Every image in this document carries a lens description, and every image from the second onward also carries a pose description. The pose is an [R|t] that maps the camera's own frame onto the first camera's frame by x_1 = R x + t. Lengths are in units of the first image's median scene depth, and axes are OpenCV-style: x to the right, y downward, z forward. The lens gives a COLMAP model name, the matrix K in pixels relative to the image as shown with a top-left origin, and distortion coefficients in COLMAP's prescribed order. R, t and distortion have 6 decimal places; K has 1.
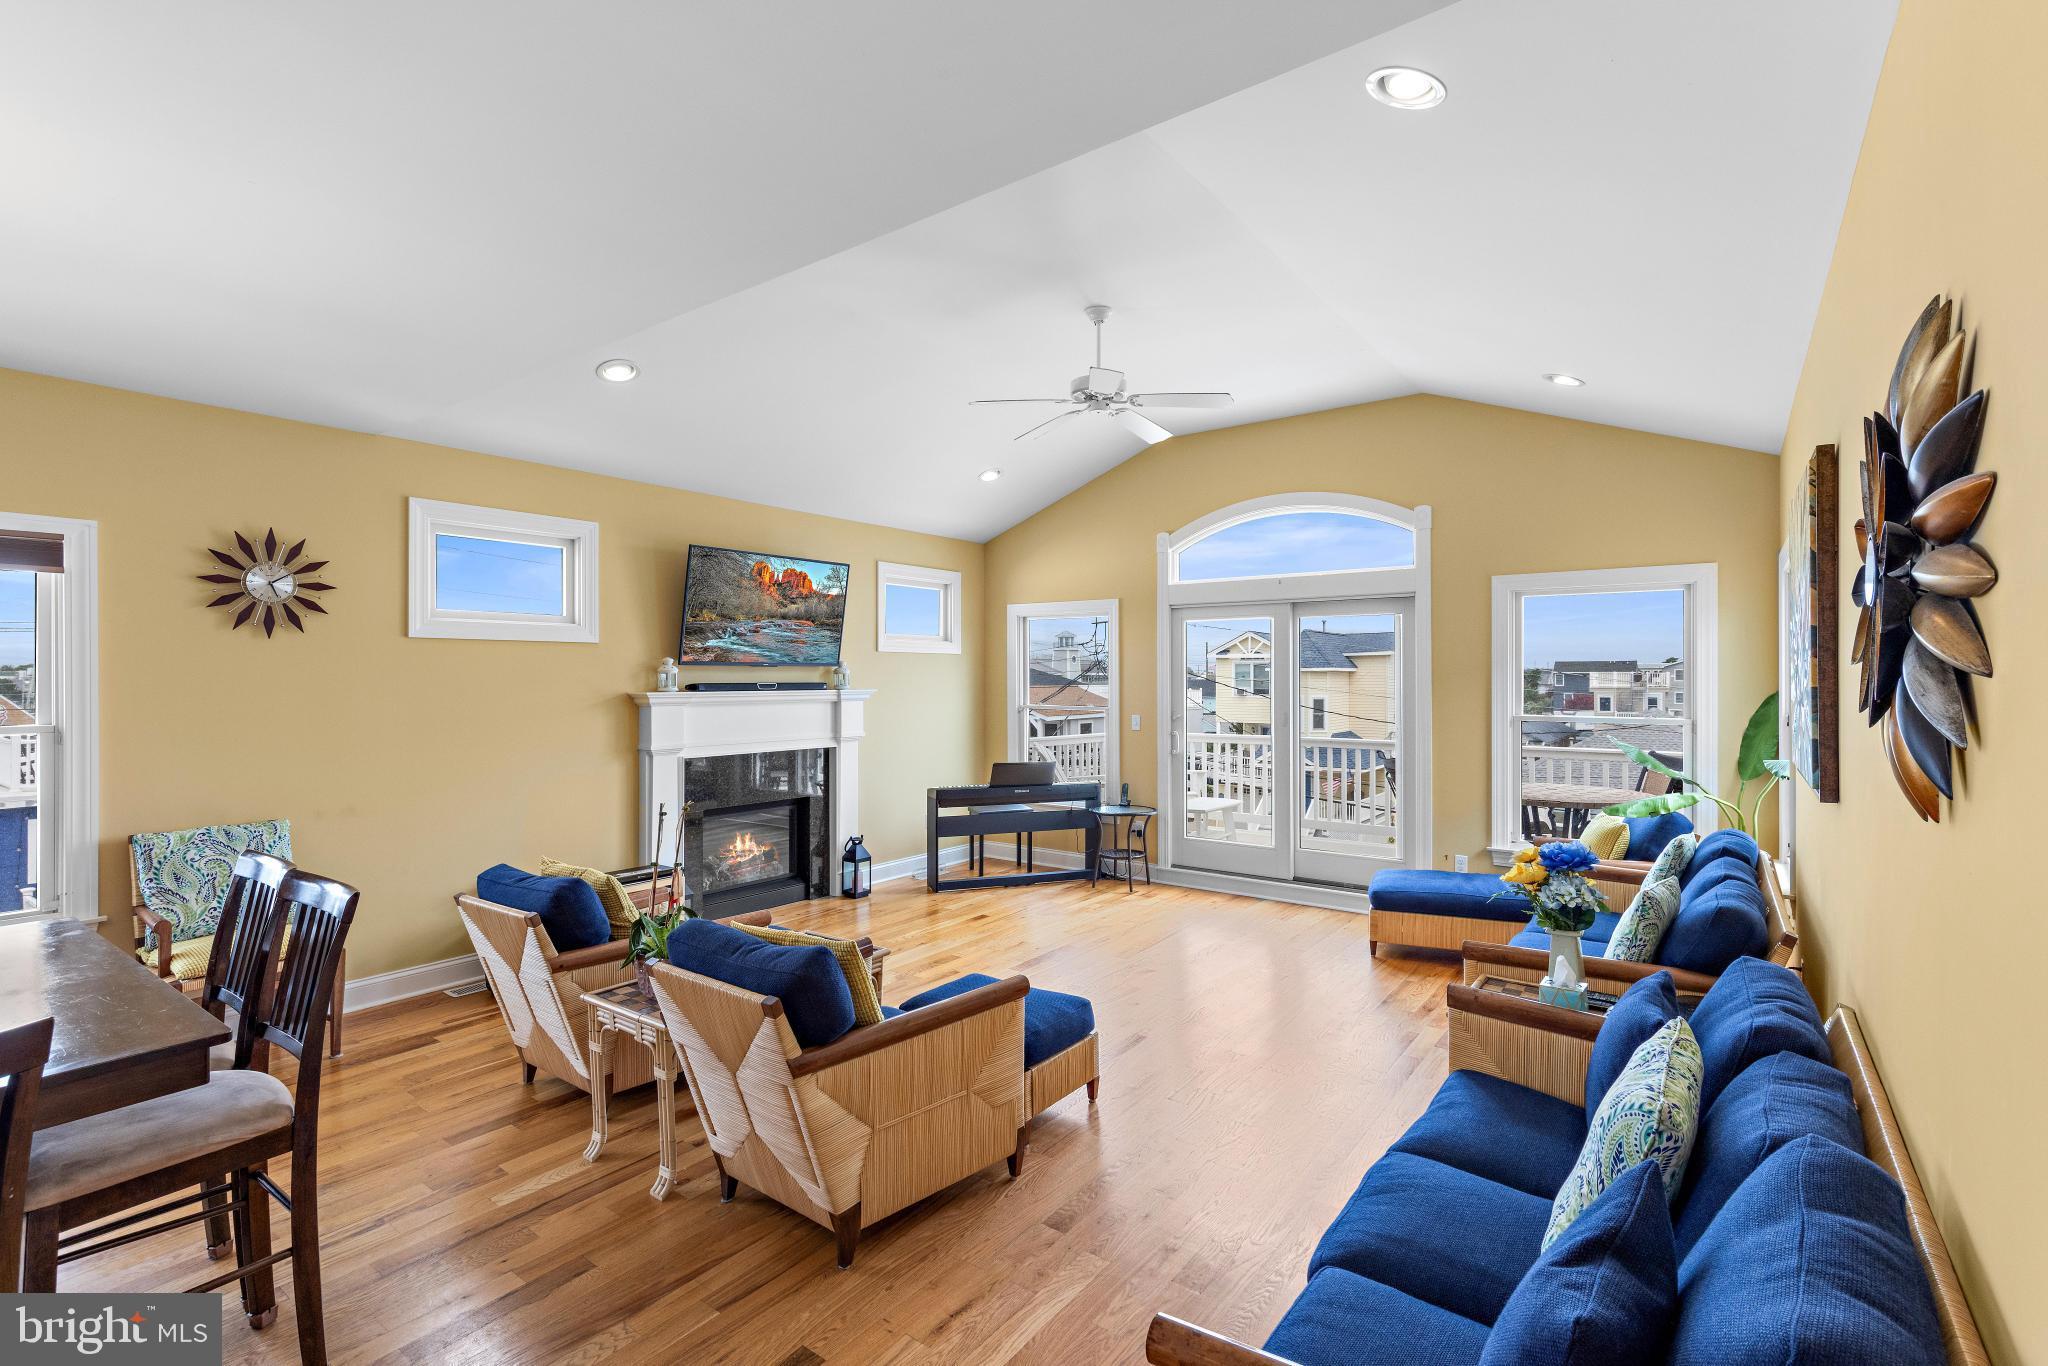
lens RADIAL K [[912.3, 0, 1028.0], [0, 912.3, 673.2], [0, 0, 1]] dist [0.004648, -0.000561]
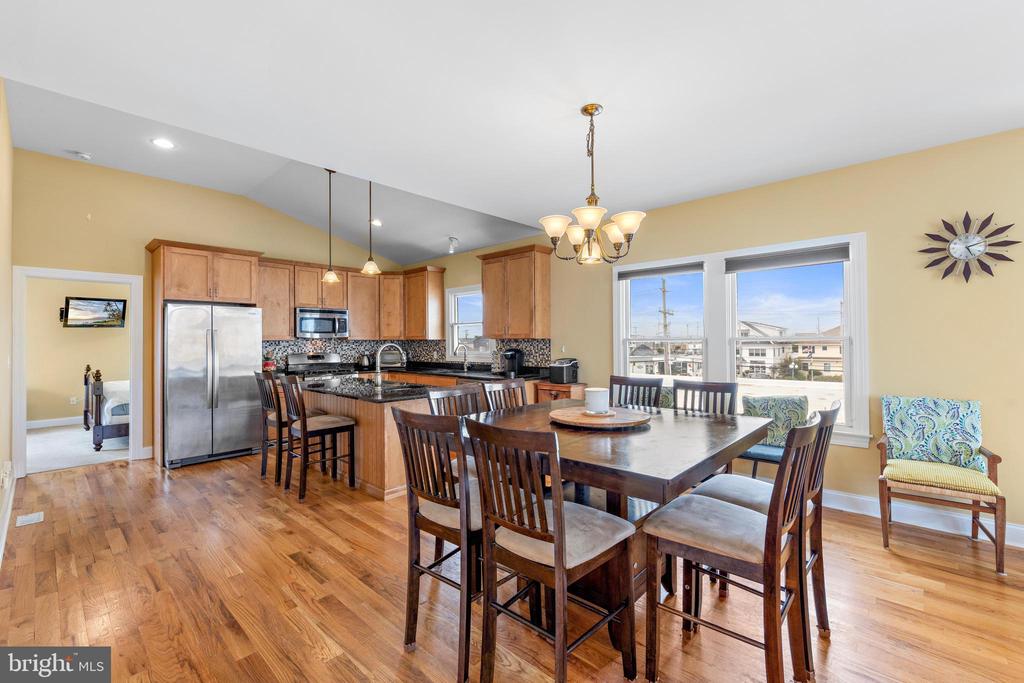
lens RADIAL K [[437.6, 0, 515.8], [0, 437.6, 336.6], [0, 0, 1]] dist [0.003947, 0.001352]
pose [[-0.103098, -0.006618, -0.994649, -0.005685], [0.012893, 0.999885, -0.007989, 0.037421], [0.994588, -0.013648, -0.103001, 0.237765]]
